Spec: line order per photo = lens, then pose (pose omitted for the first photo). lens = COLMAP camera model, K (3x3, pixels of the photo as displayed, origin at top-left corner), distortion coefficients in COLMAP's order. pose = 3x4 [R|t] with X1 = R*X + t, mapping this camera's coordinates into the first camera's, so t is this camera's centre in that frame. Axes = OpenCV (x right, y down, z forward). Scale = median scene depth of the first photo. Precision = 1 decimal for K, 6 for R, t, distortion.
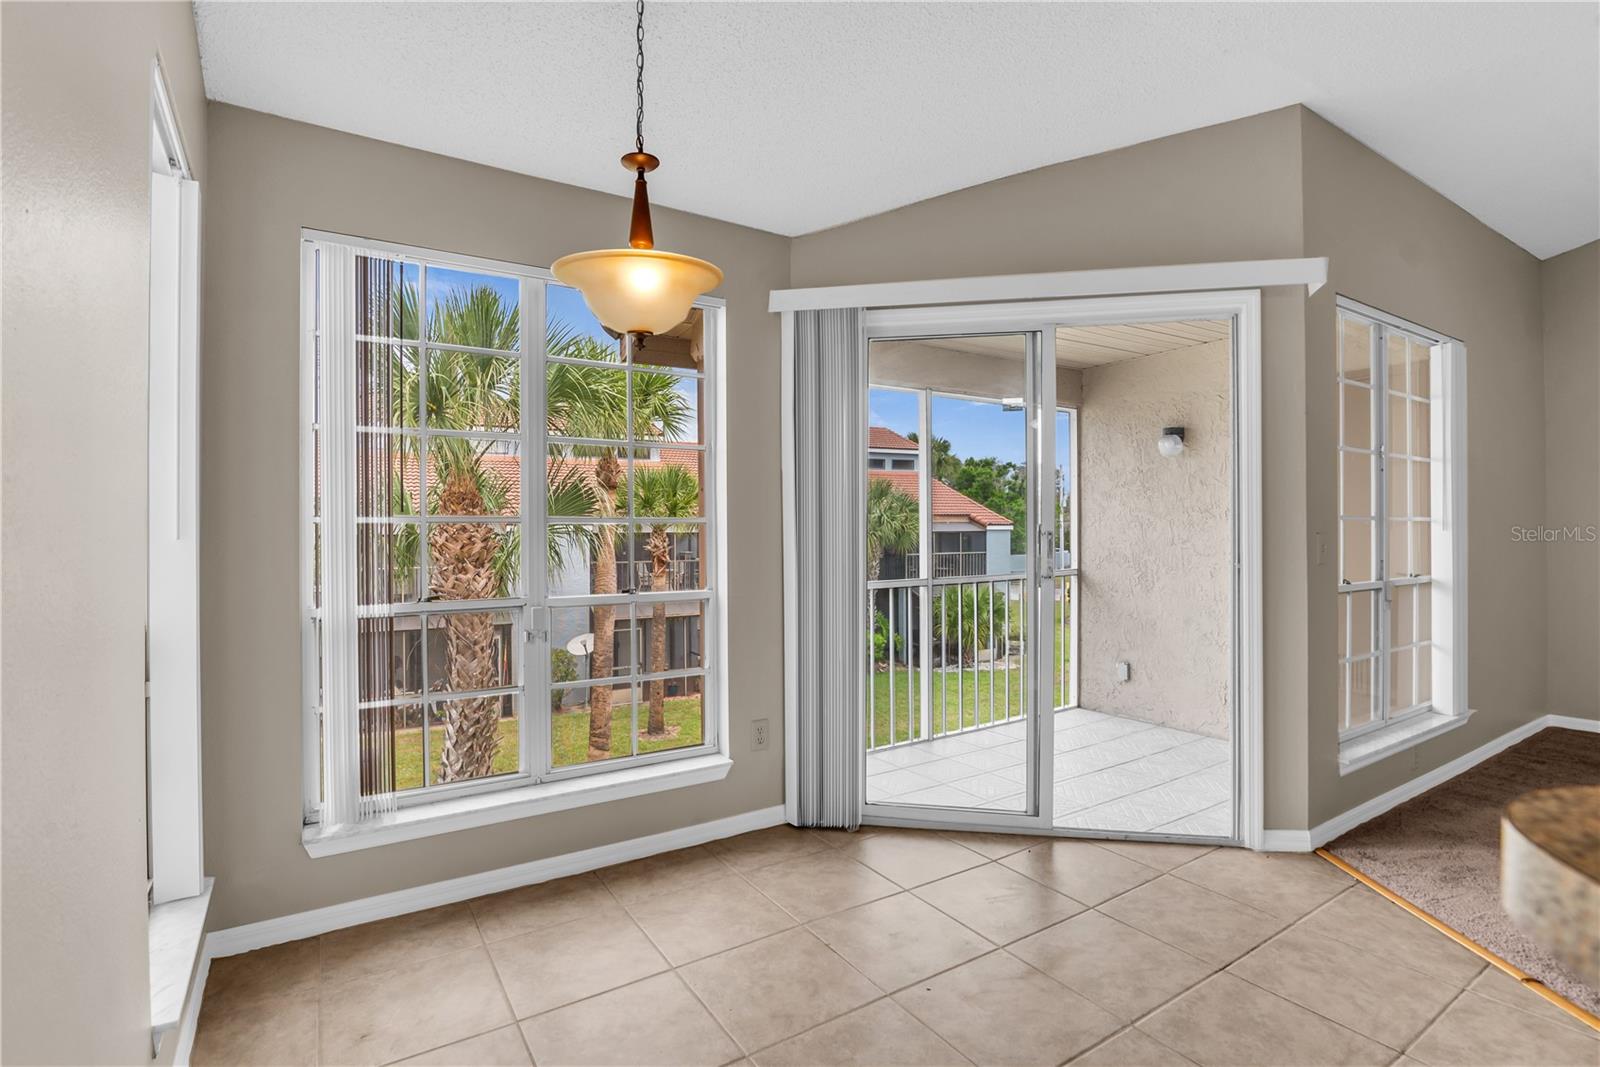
lens RADIAL K [[763.6, 0, 813.1], [0, 763.6, 527.0], [0, 0, 1]] dist [-0.021414, -0.001454]
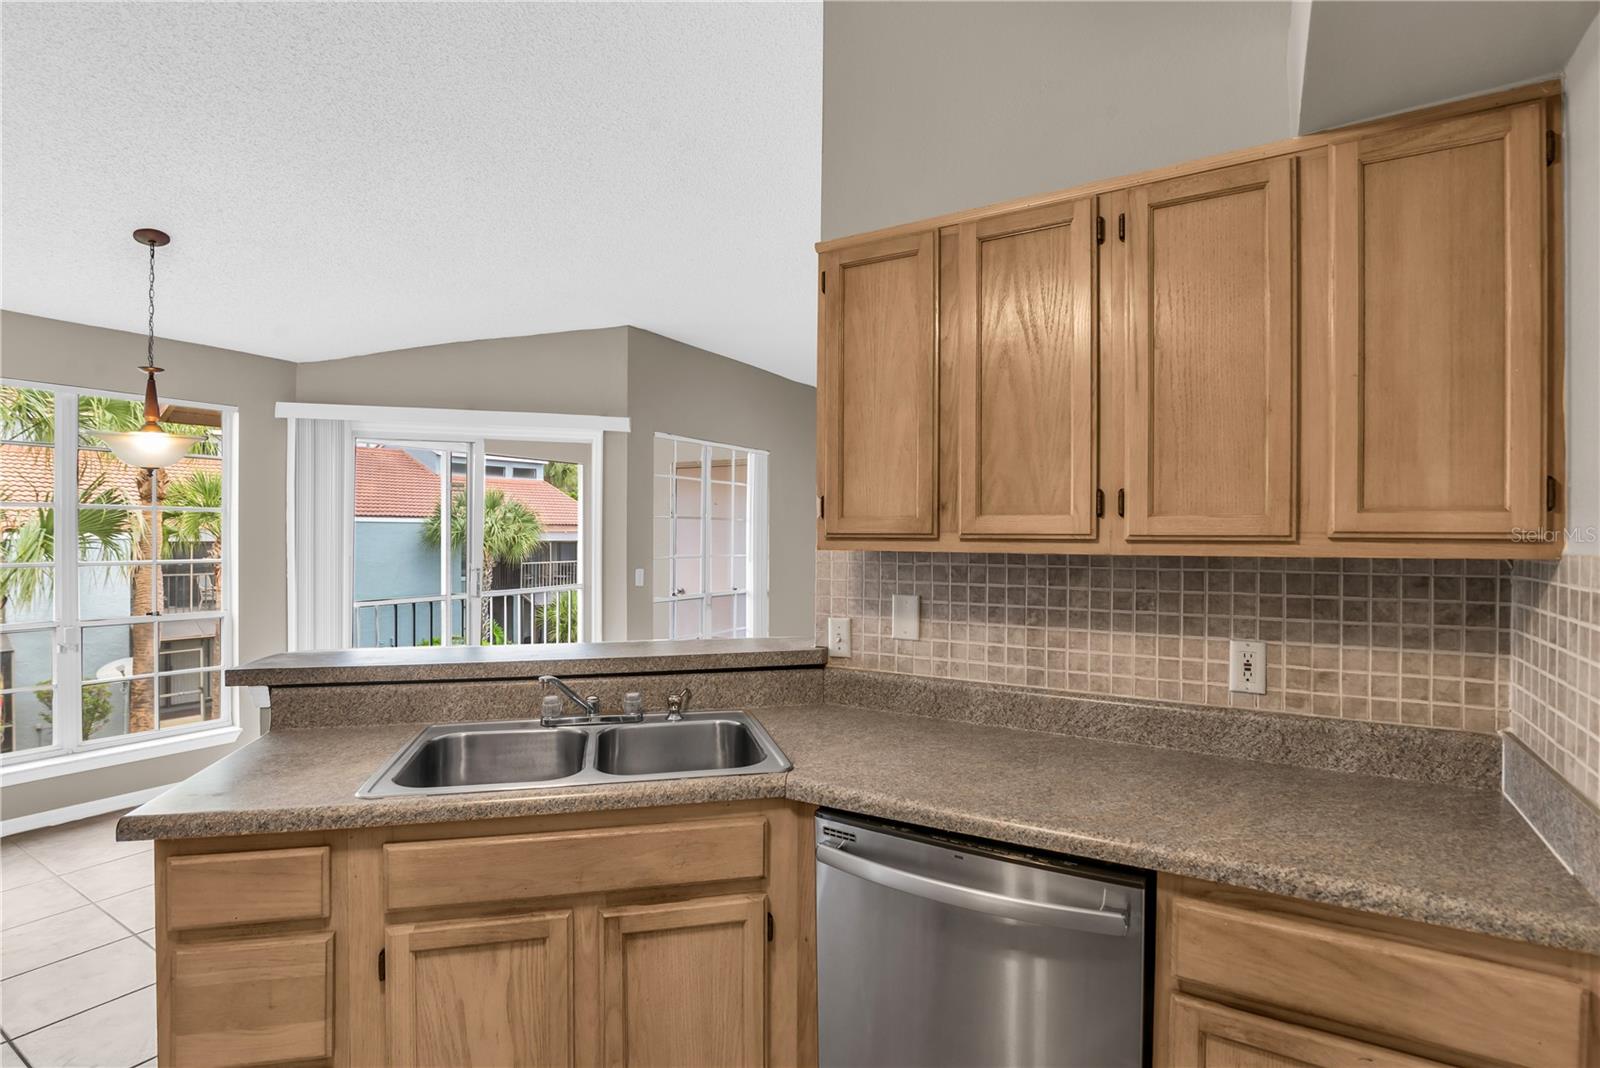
lens RADIAL K [[763.6, 0, 813.2], [0, 763.6, 542.9], [0, 0, 1]] dist [-0.021414, -0.001454]
pose [[0.899169, 0.006693, 0.437550, 0.131400], [-0.013198, 0.999843, 0.011829, -0.041844], [-0.437403, -0.016411, 0.899116, -0.410986]]
